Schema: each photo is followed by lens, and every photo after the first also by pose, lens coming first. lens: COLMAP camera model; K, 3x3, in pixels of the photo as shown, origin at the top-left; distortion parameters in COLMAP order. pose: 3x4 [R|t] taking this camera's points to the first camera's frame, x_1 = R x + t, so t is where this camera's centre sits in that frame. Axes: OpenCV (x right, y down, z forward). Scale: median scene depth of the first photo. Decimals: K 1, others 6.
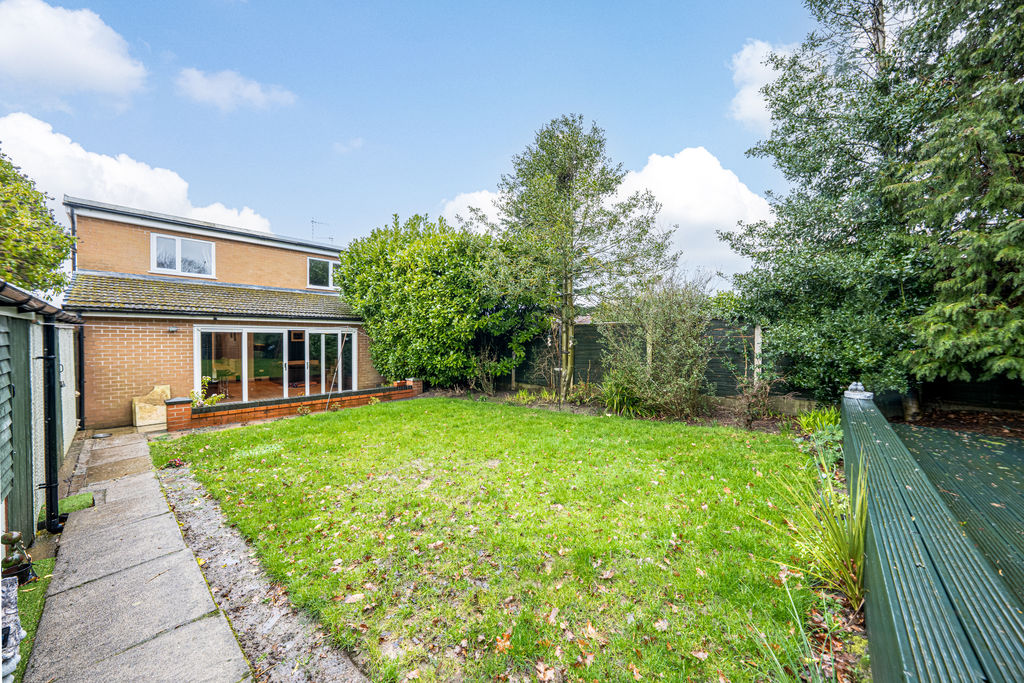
lens RADIAL K [[362.6, 0, 512.3], [0, 362.6, 341.5], [0, 0, 1]] dist [-0.011193, -0.000065]
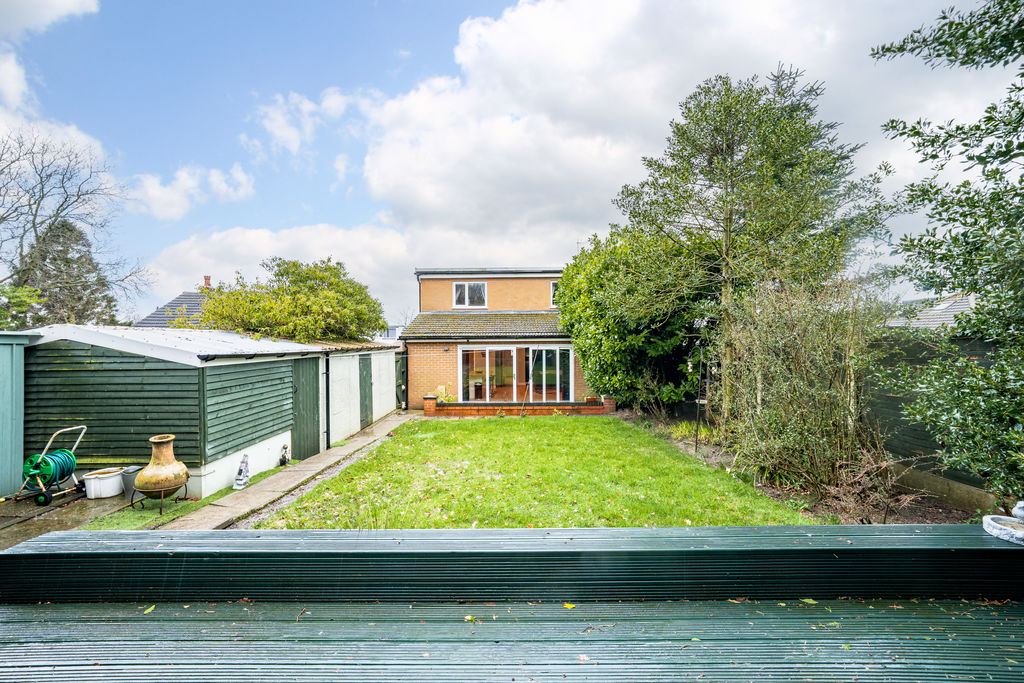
lens RADIAL K [[408.2, 0, 512.5], [0, 408.2, 341.5], [0, 0, 1]] dist [0.000041, 0.000000]
pose [[0.652120, -0.007361, -0.758080, 0.431163], [0.002954, 0.999970, -0.007169, -0.041538], [0.758110, 0.002436, 0.652122, 0.073346]]
